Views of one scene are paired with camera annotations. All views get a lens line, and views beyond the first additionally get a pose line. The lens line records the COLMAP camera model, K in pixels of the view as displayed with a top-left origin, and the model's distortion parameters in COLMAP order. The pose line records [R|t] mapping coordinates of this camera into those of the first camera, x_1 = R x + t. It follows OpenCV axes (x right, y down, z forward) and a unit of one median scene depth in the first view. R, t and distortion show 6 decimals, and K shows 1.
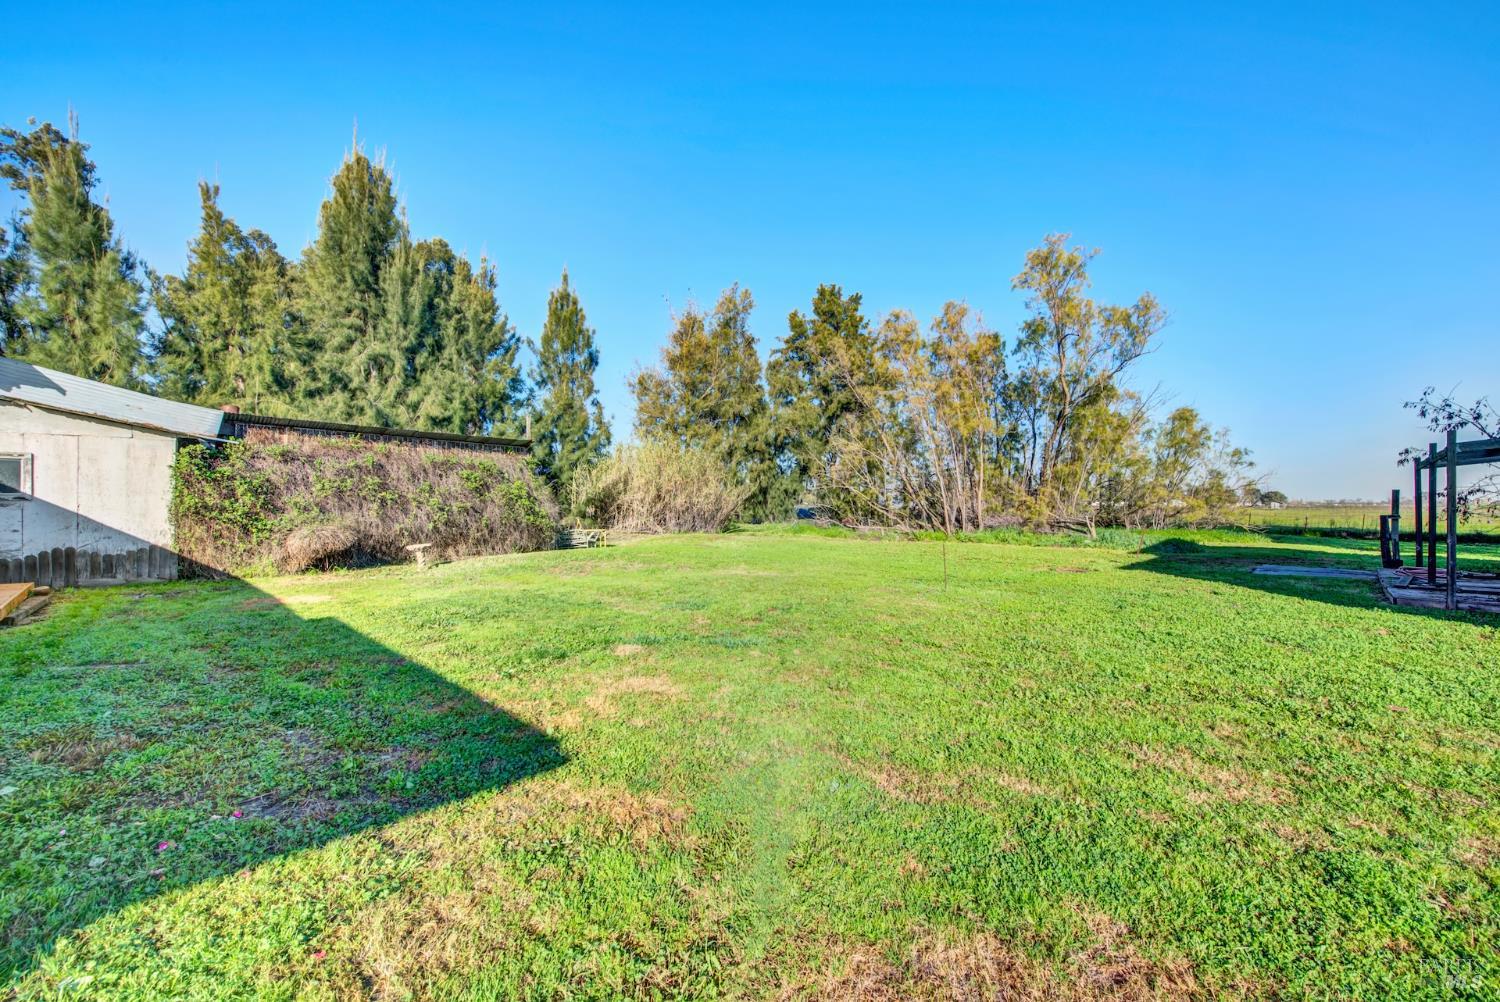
lens RADIAL K [[597.3, 0, 756.2], [0, 597.3, 503.3], [0, 0, 1]] dist [0.000957, -0.000869]
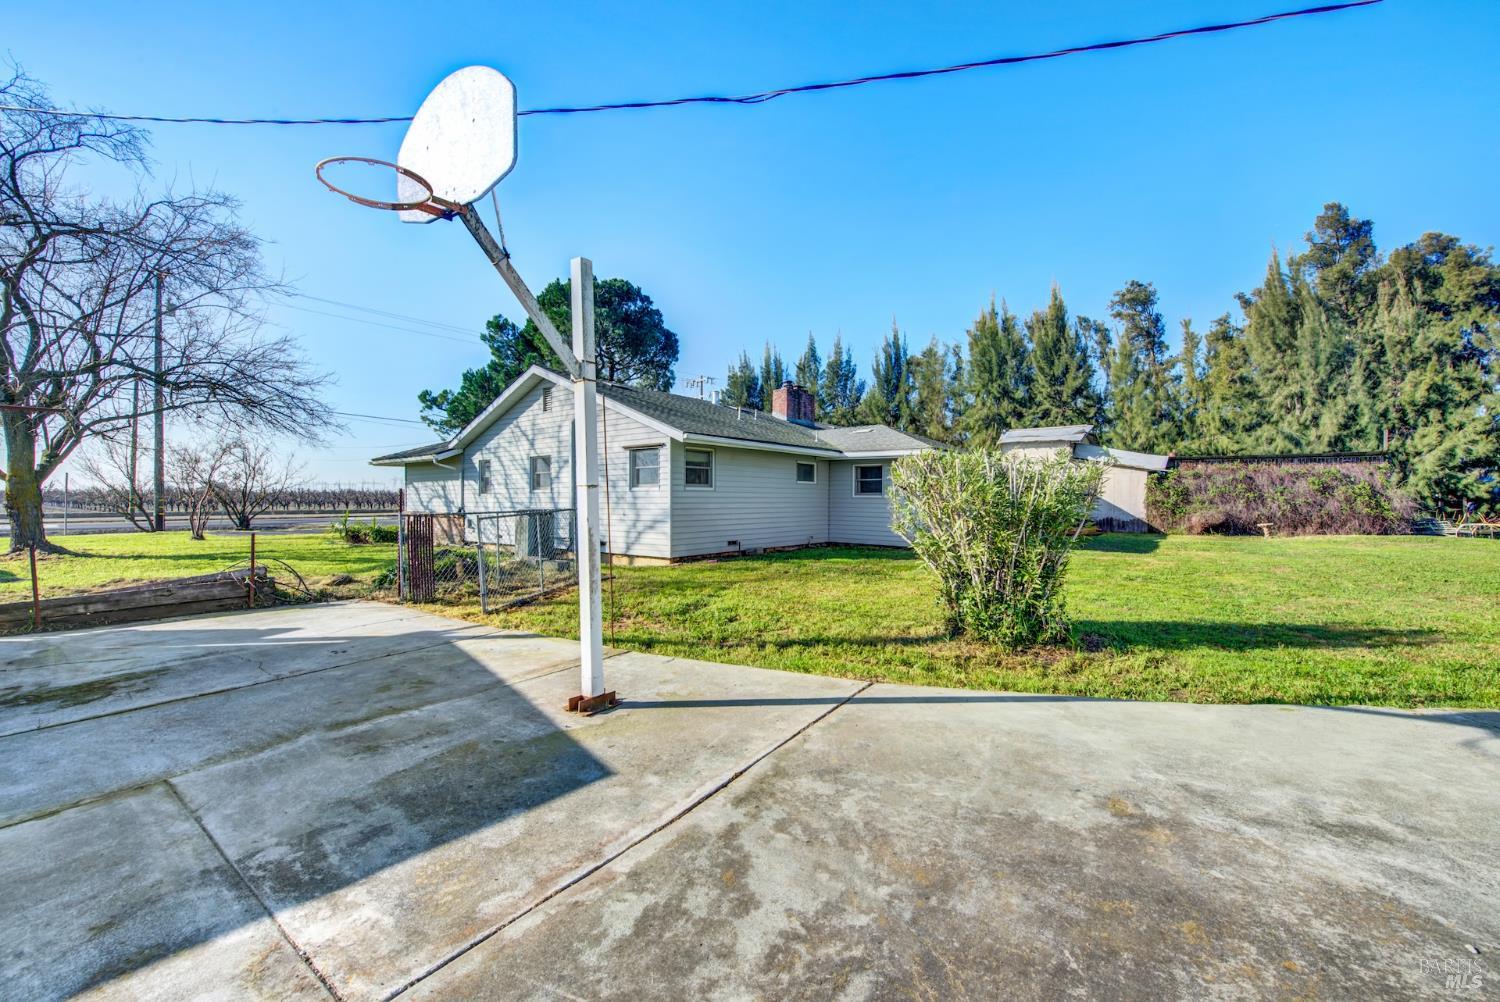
lens RADIAL K [[597.3, 0, 756.2], [0, 597.3, 503.3], [0, 0, 1]] dist [0.000957, -0.000869]
pose [[0.107707, -0.002037, -0.994181, 0.957701], [-0.000092, 0.999998, -0.002059, 0.014630], [0.994183, 0.000313, 0.107706, -0.616797]]
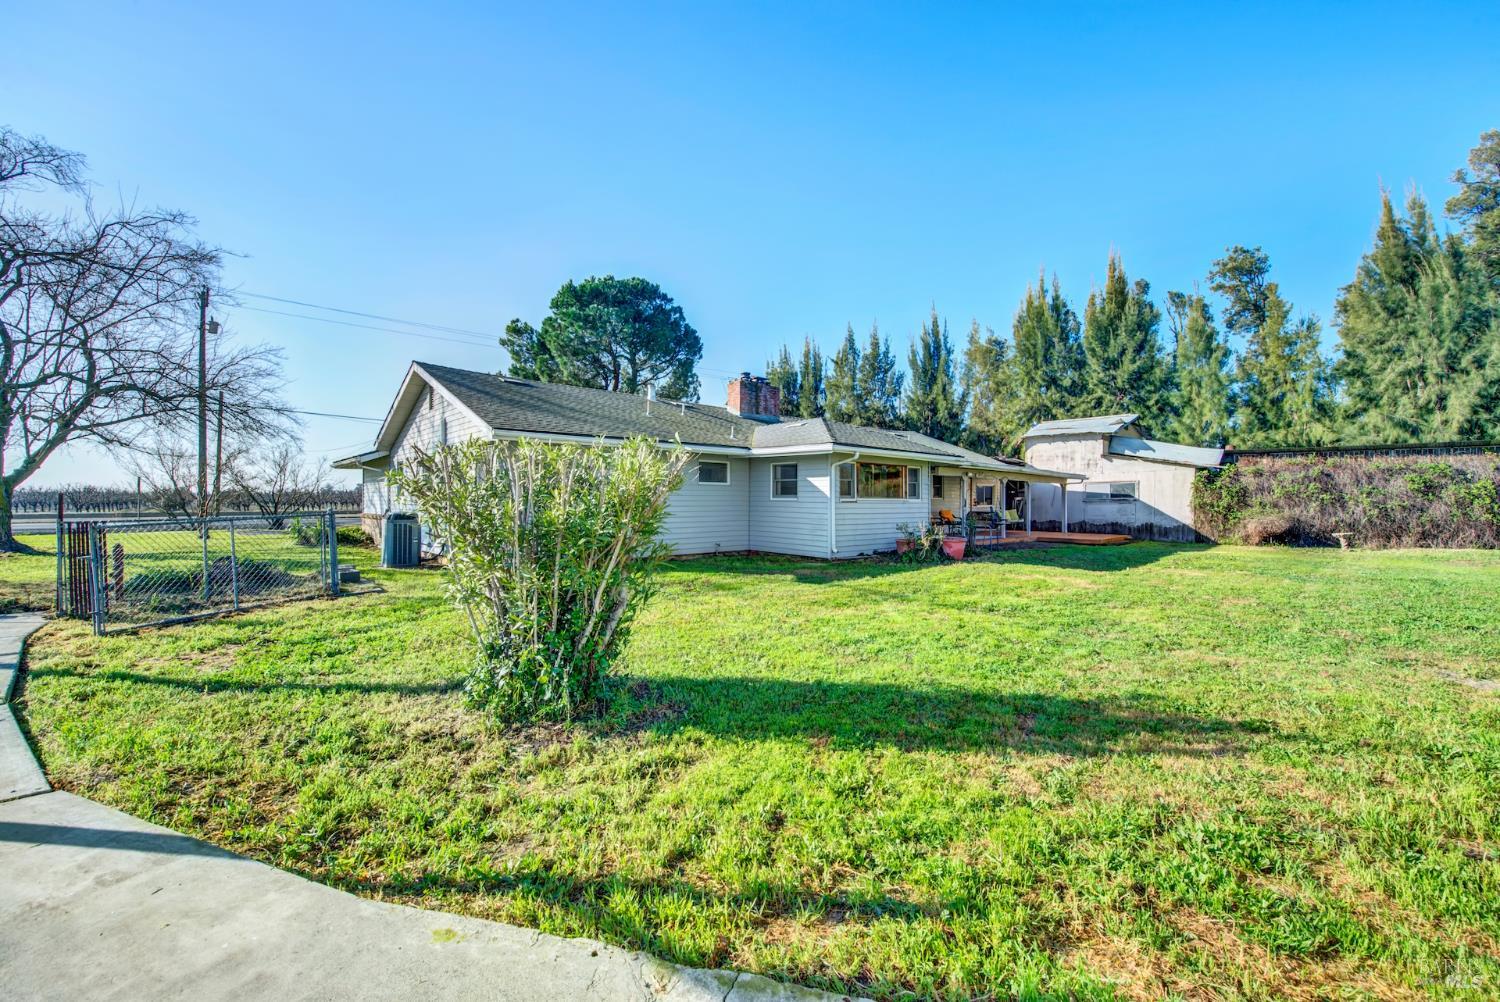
lens RADIAL K [[597.3, 0, 756.2], [0, 597.3, 503.3], [0, 0, 1]] dist [0.000957, -0.000869]
pose [[-0.052972, -0.001502, -0.998595, 0.840921], [-0.001855, 0.999997, -0.001406, 0.007071], [0.998594, 0.001778, -0.052975, -0.247055]]
